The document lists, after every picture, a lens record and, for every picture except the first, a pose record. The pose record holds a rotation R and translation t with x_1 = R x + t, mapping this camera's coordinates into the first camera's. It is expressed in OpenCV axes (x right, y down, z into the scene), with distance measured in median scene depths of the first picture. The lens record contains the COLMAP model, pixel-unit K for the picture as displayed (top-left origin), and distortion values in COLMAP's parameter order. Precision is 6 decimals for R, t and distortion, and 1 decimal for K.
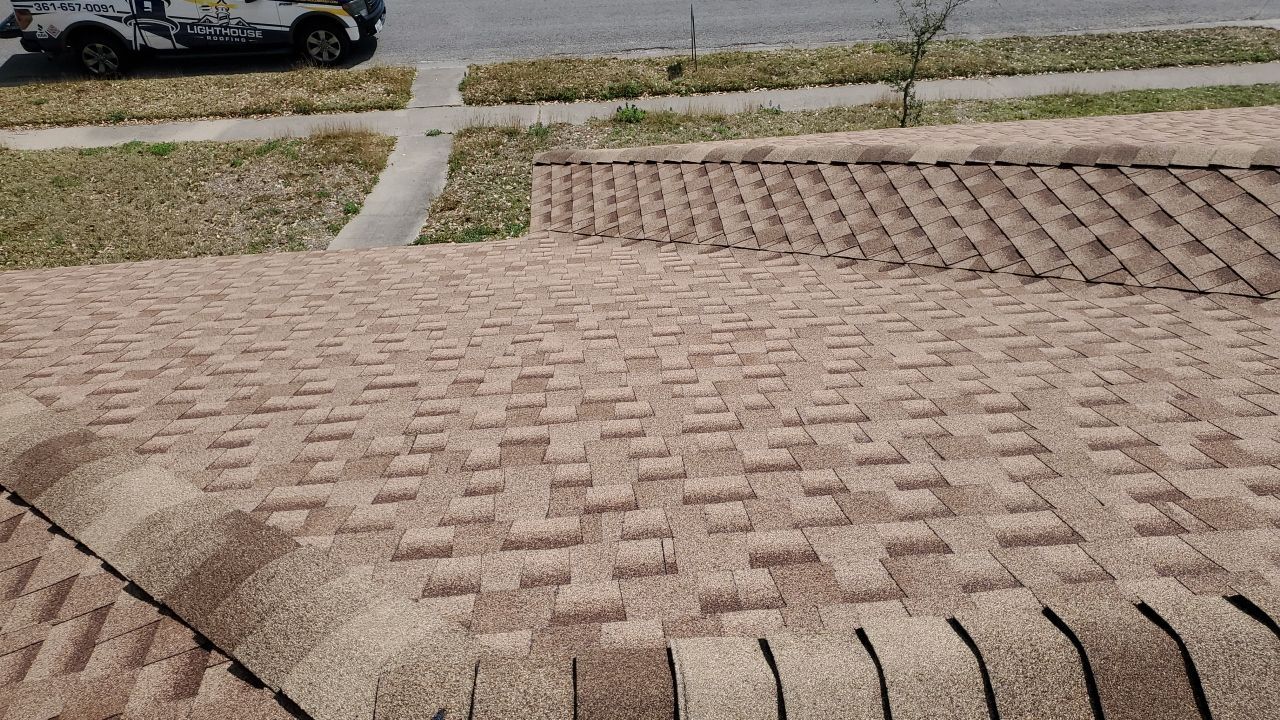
lens RADIAL K [[988.7, 0, 649.6], [0, 988.7, 356.8], [0, 0, 1]] dist [0.007059, 0.002977]
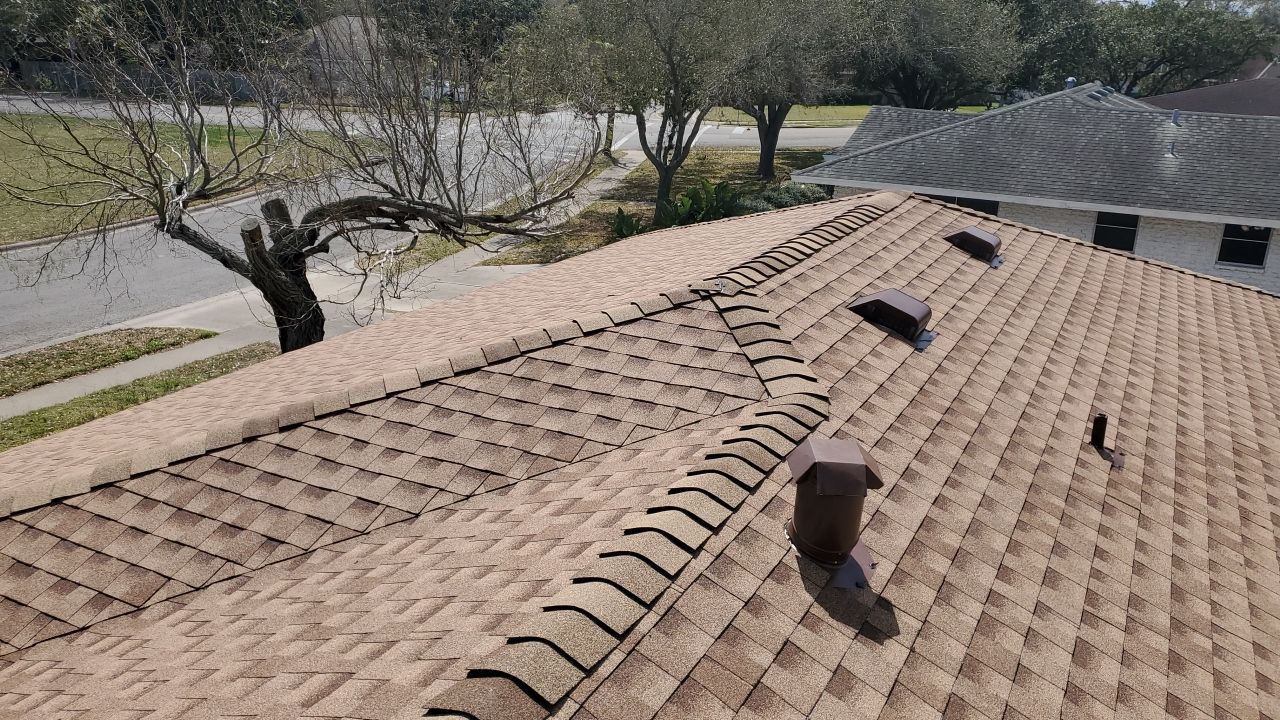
lens RADIAL K [[985.6, 0, 649.2], [0, 985.6, 334.4], [0, 0, 1]] dist [0.116210, -0.177853]
pose [[0.523384, -0.204707, 0.827142, 0.102469], [0.449569, 0.890952, -0.063971, -0.010542], [-0.723849, 0.405339, 0.558340, -0.076385]]
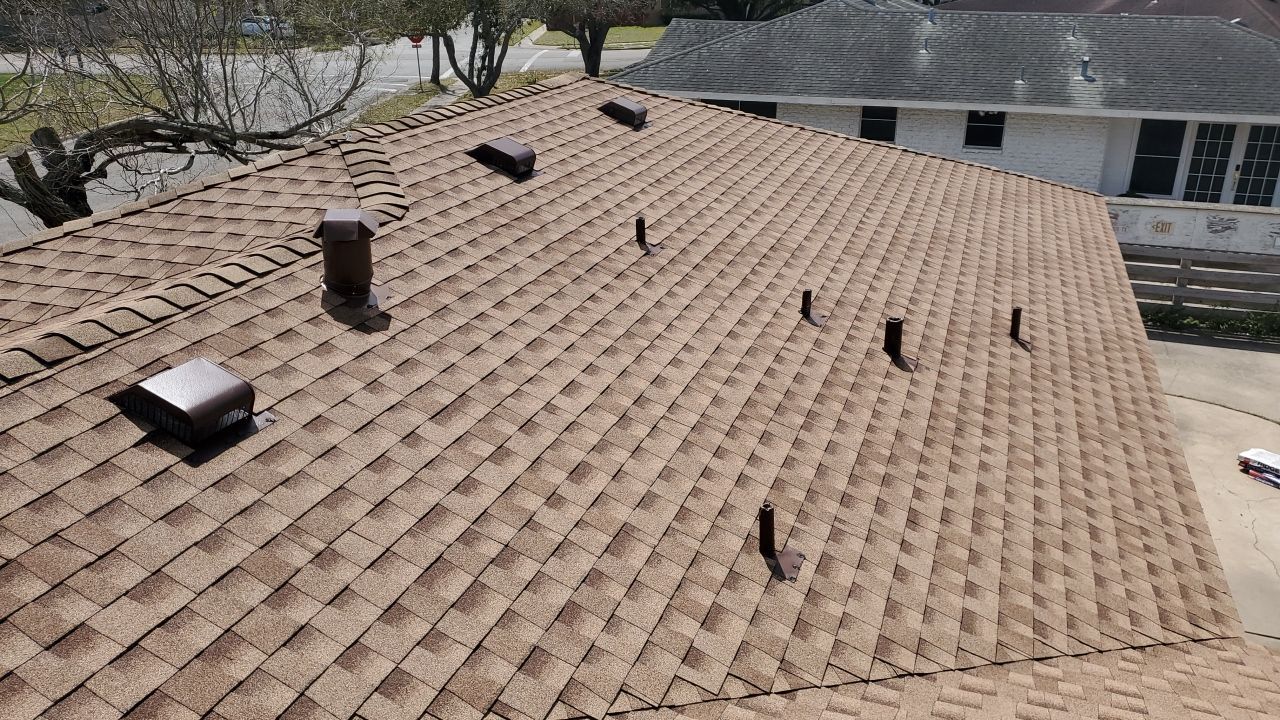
lens RADIAL K [[1000.8, 0, 649.4], [0, 1000.8, 369.0], [0, 0, 1]] dist [0.009072, -0.003455]
pose [[0.400841, -0.322845, 0.857378, -0.125089], [0.516769, 0.852436, 0.079385, 0.401895], [-0.756490, 0.411246, 0.508528, -0.567818]]
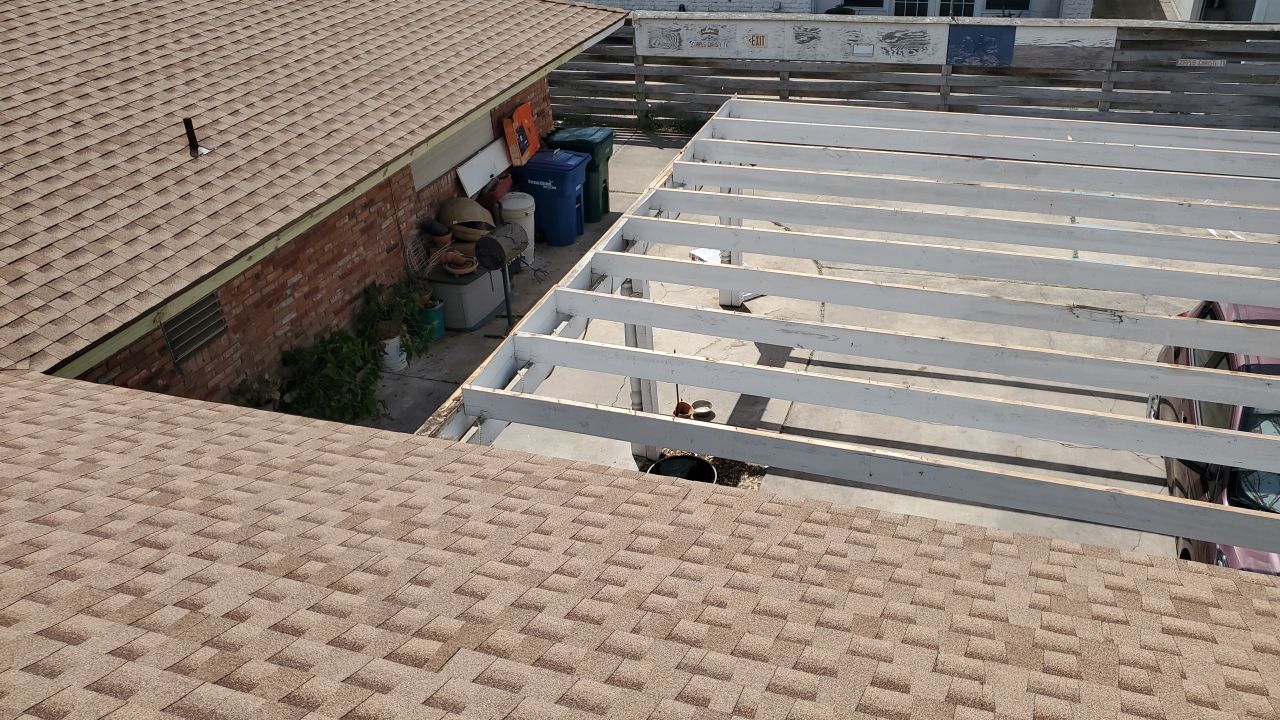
lens RADIAL K [[994.5, 0, 664.1], [0, 994.5, 343.7], [0, 0, 1]] dist [0.025391, -0.012448]
pose [[0.394692, -0.448701, 0.801801, 0.337083], [0.556930, 0.810900, 0.179639, 1.531123], [-0.730785, 0.375645, 0.569951, -2.166585]]
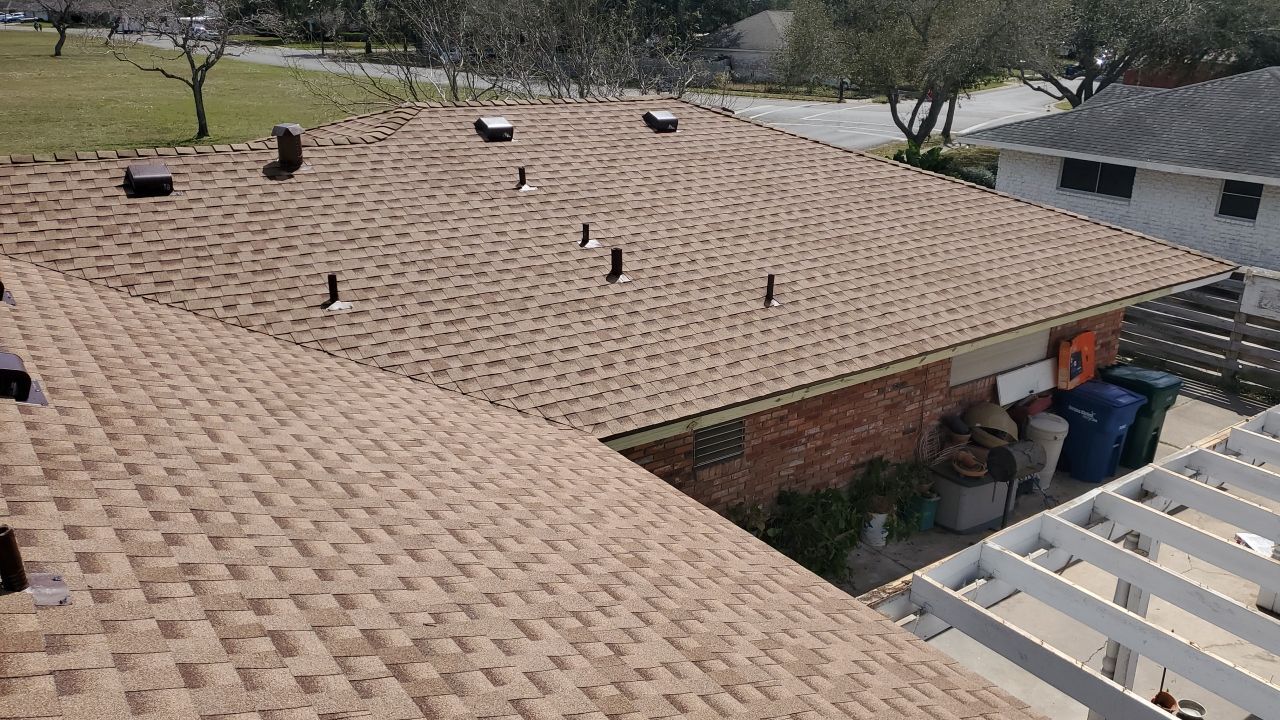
lens RADIAL K [[983.1, 0, 663.0], [0, 983.1, 363.2], [0, 0, 1]] dist [0.096126, -0.144173]
pose [[0.843646, -0.132371, 0.520326, 0.315390], [0.267919, 0.943638, -0.194337, 1.581281], [-0.465275, 0.303357, 0.831561, -2.257576]]
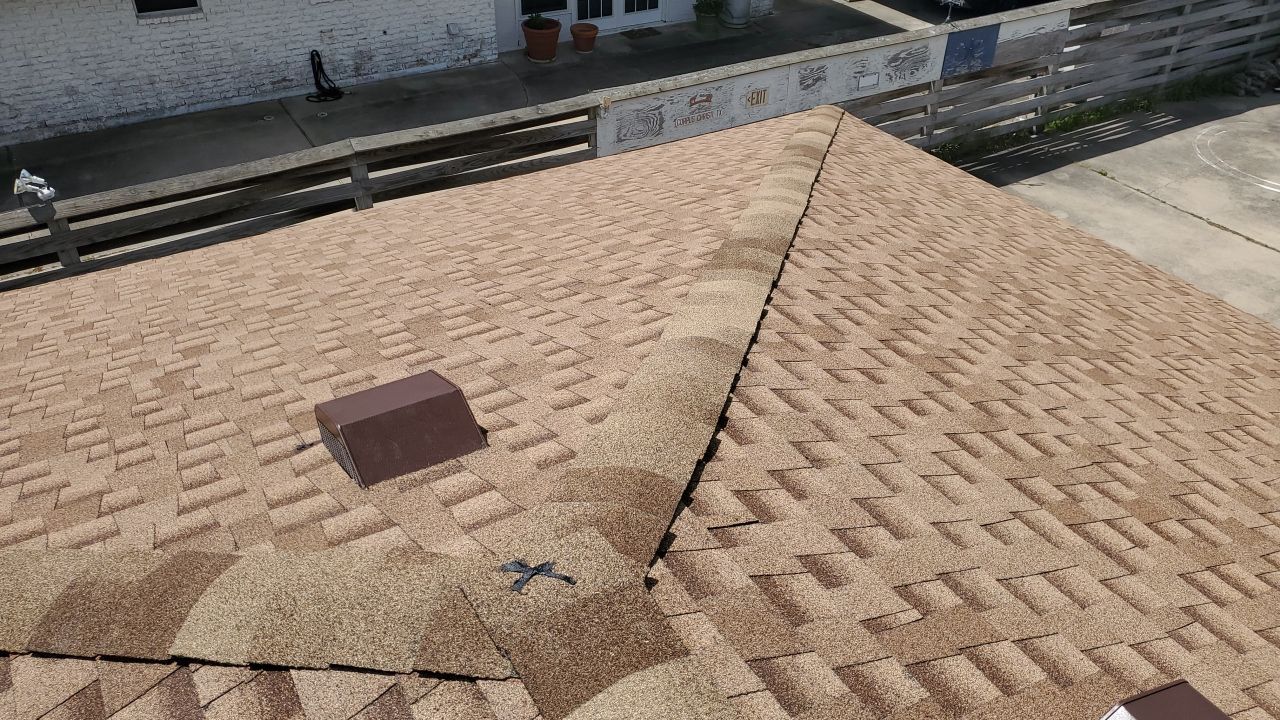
lens RADIAL K [[998.7, 0, 649.4], [0, 998.7, 356.0], [0, 0, 1]] dist [0.013334, -0.011785]
pose [[-0.452582, -0.493175, 0.742932, 2.243138], [0.505735, 0.544233, 0.669360, -0.582008], [-0.734440, 0.678667, 0.003105, 0.614341]]
